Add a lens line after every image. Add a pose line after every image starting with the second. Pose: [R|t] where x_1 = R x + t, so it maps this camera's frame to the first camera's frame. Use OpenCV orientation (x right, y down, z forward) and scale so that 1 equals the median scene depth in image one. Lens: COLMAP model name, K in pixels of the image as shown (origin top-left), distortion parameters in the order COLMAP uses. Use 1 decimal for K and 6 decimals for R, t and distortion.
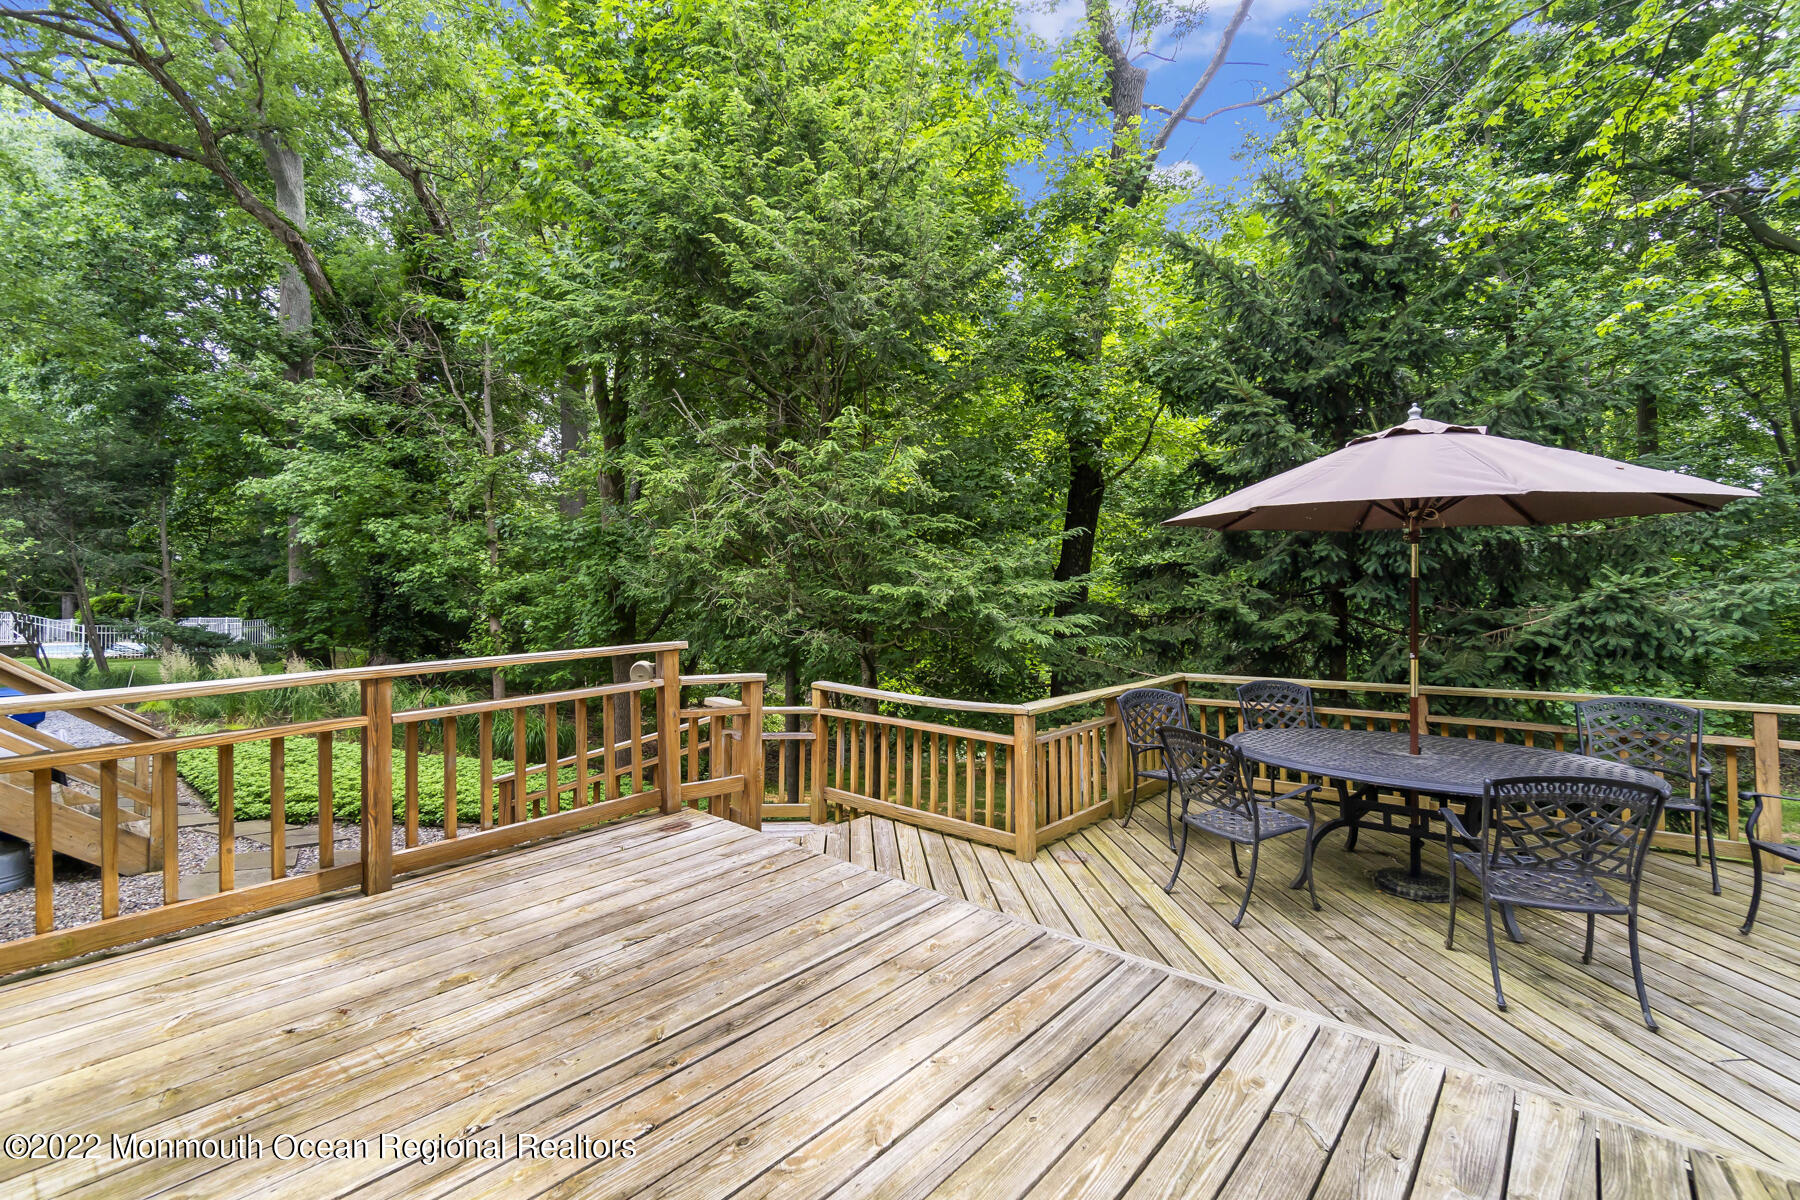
lens RADIAL K [[785.8, 0, 895.9], [0, 785.8, 594.3], [0, 0, 1]] dist [0.001449, 0.000286]
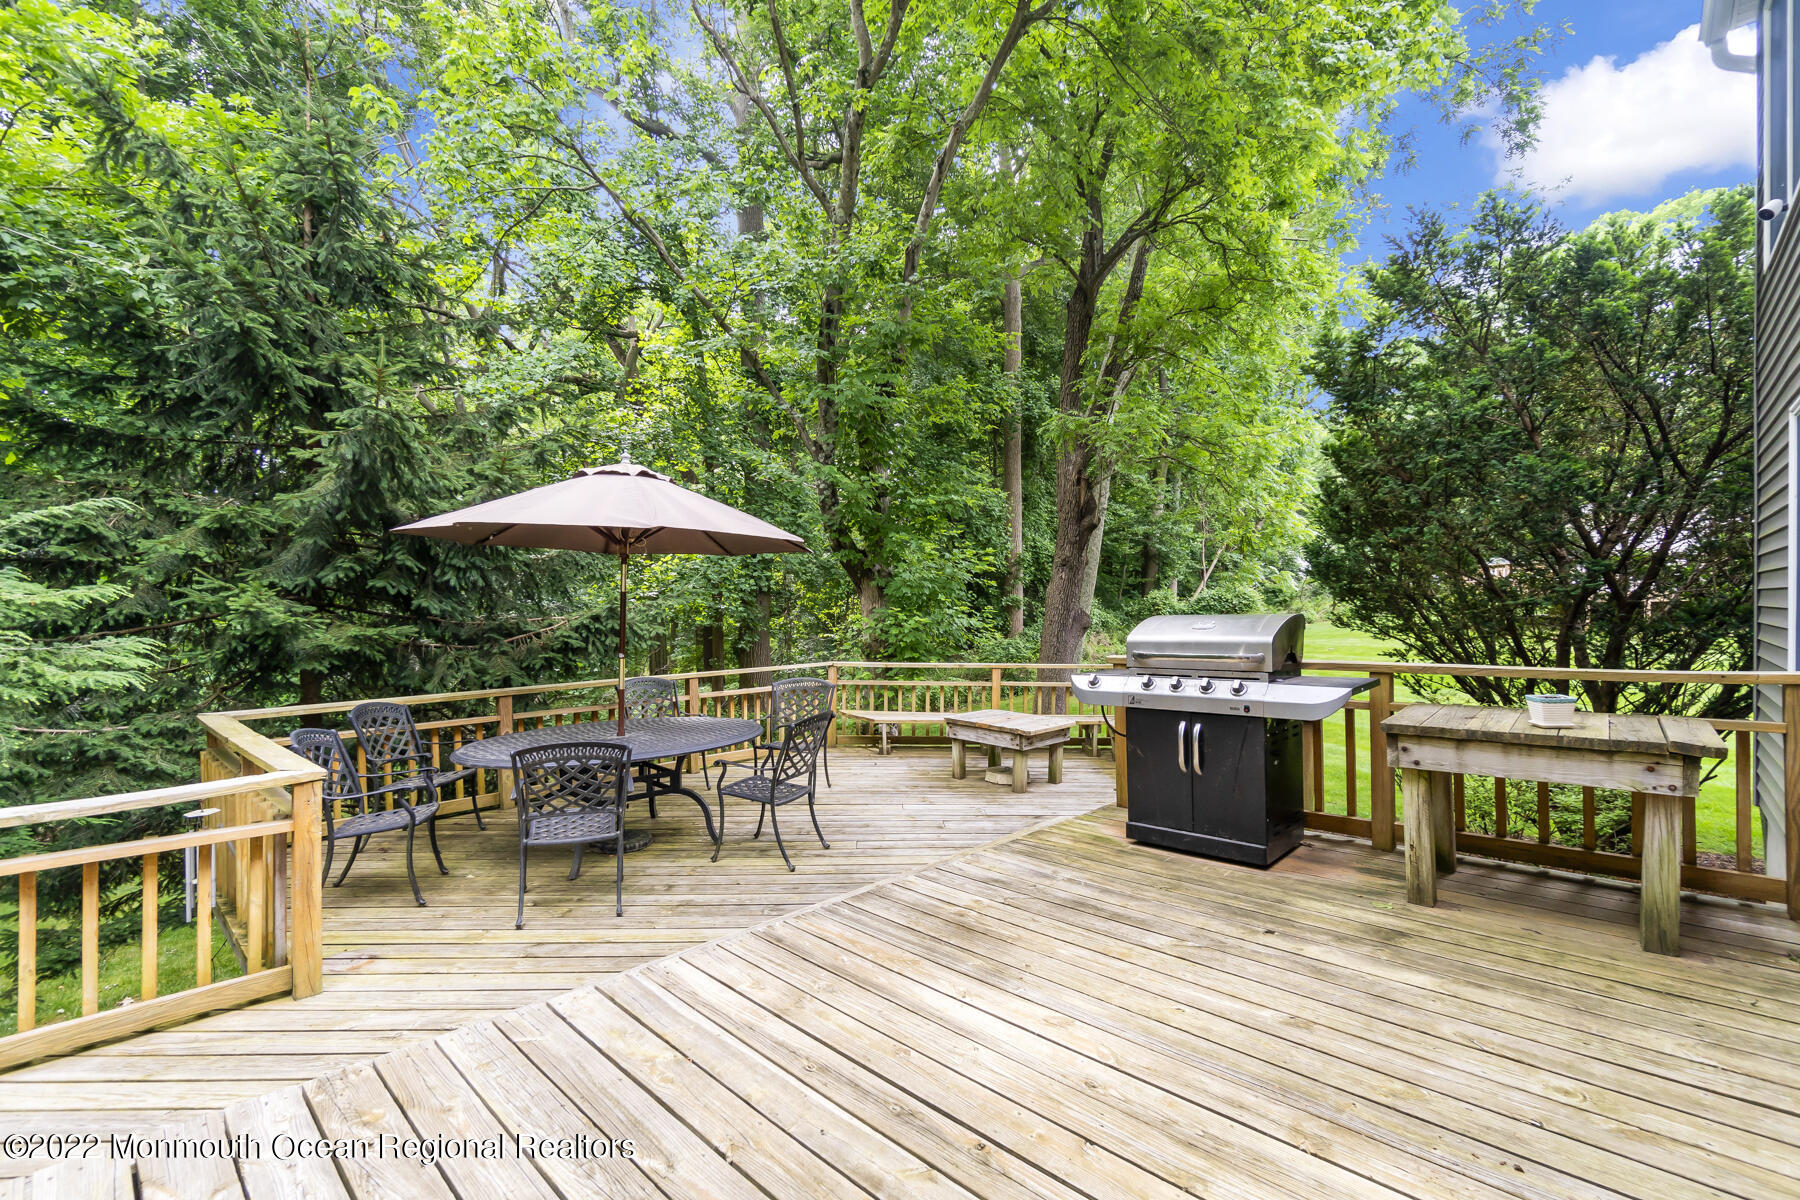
lens RADIAL K [[785.8, 0, 899.9], [0, 785.8, 601.7], [0, 0, 1]] dist [0.001449, 0.000286]
pose [[0.041678, 0.006765, 0.999108, -0.496635], [0.000850, 0.999976, -0.006807, 0.000694], [-0.999131, 0.001133, 0.041671, 0.451017]]
